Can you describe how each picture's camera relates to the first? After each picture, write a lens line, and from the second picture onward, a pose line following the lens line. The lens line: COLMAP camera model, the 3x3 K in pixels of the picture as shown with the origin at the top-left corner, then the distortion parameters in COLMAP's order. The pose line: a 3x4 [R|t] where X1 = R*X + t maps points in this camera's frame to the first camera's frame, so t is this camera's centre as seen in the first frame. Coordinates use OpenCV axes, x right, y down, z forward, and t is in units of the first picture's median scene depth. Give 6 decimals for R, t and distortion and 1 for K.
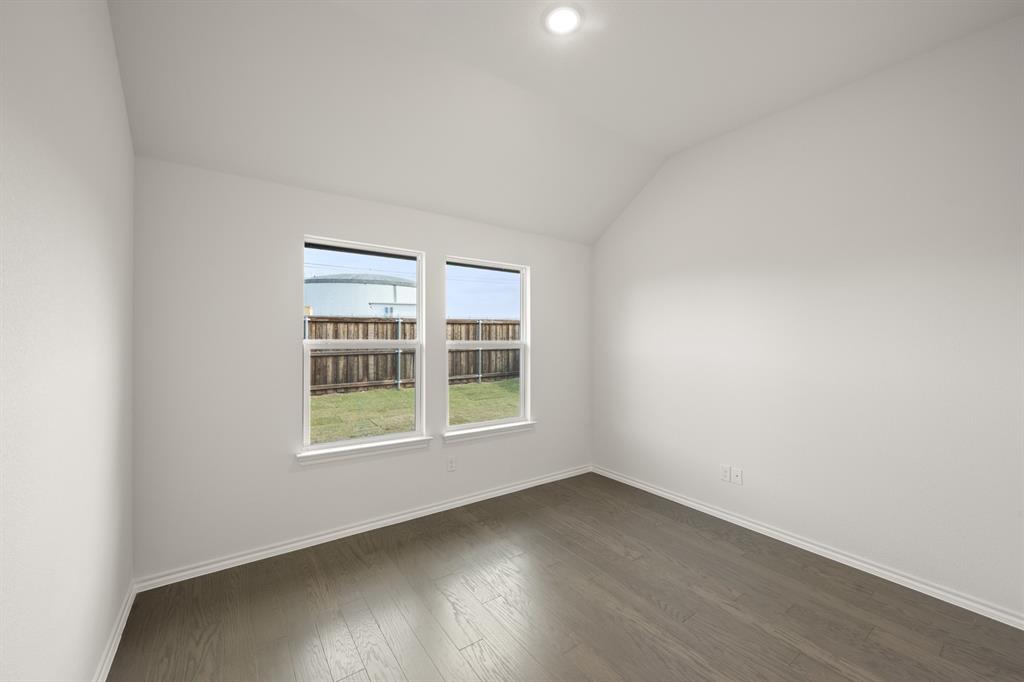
lens RADIAL K [[401.4, 0, 513.8], [0, 401.4, 339.7], [0, 0, 1]] dist [0.000340, 0.000328]
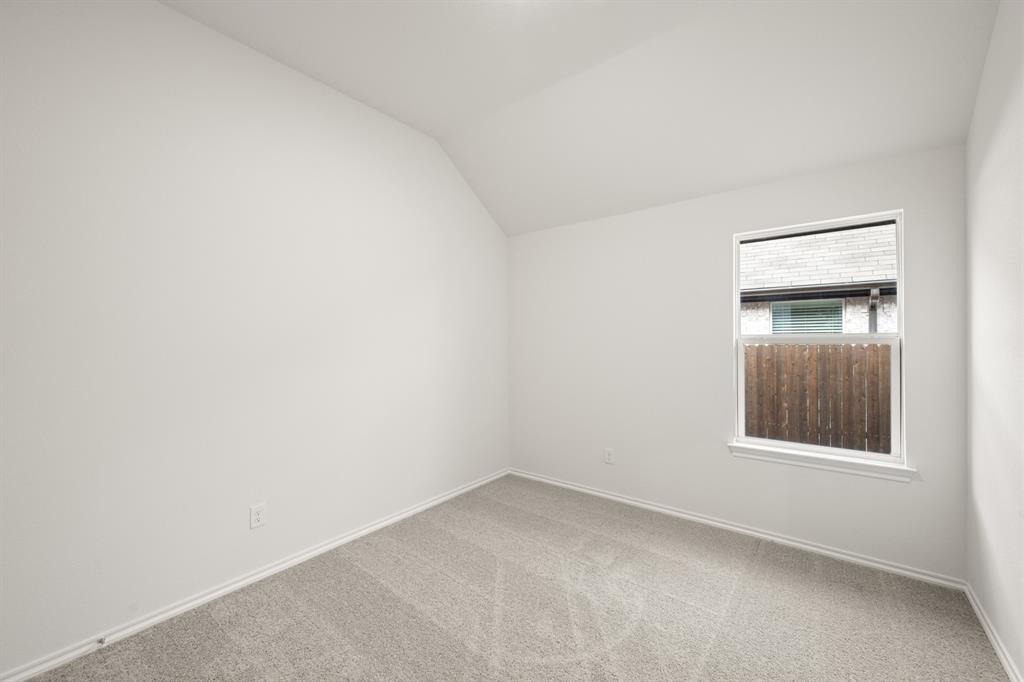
lens RADIAL K [[401.1, 0, 552.5], [0, 401.1, 338.0], [0, 0, 1]] dist [-0.001426, -0.000077]
pose [[0.330728, -0.004815, -0.943714, 0.252012], [0.014440, 0.999896, -0.000041, 0.001972], [0.943616, -0.013614, 0.330763, 0.175186]]
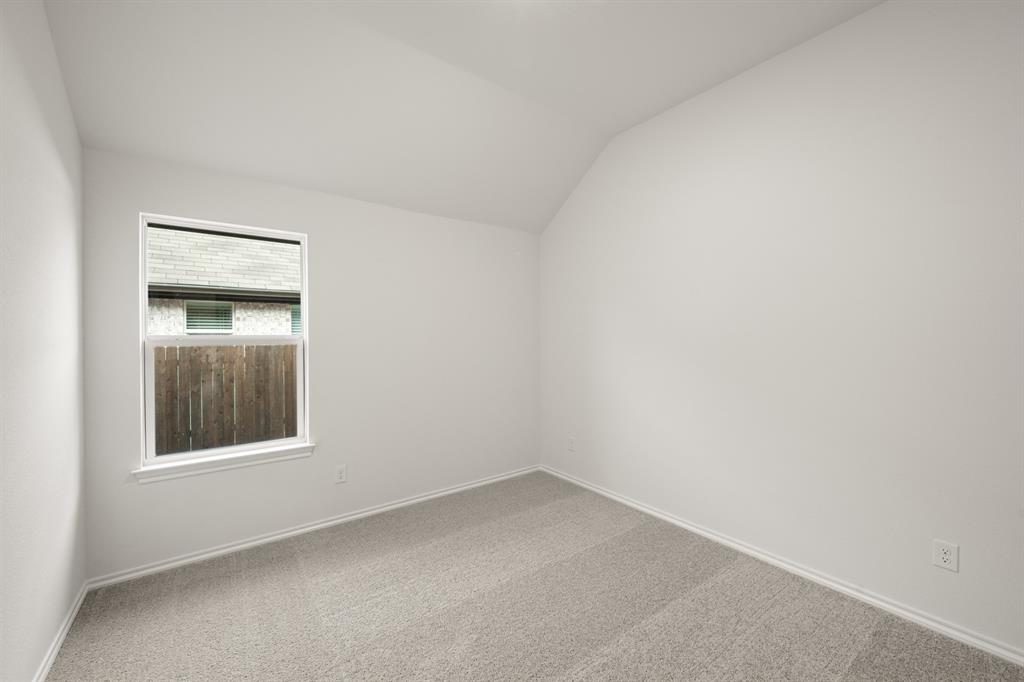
lens RADIAL K [[388.5, 0, 503.0], [0, 388.5, 336.5], [0, 0, 1]] dist [-0.000532, -0.000120]
pose [[0.999954, -0.009423, 0.001711, 0.213426], [0.009409, 0.999922, 0.008230, 0.001738], [-0.001788, -0.008213, 0.999965, 0.148471]]
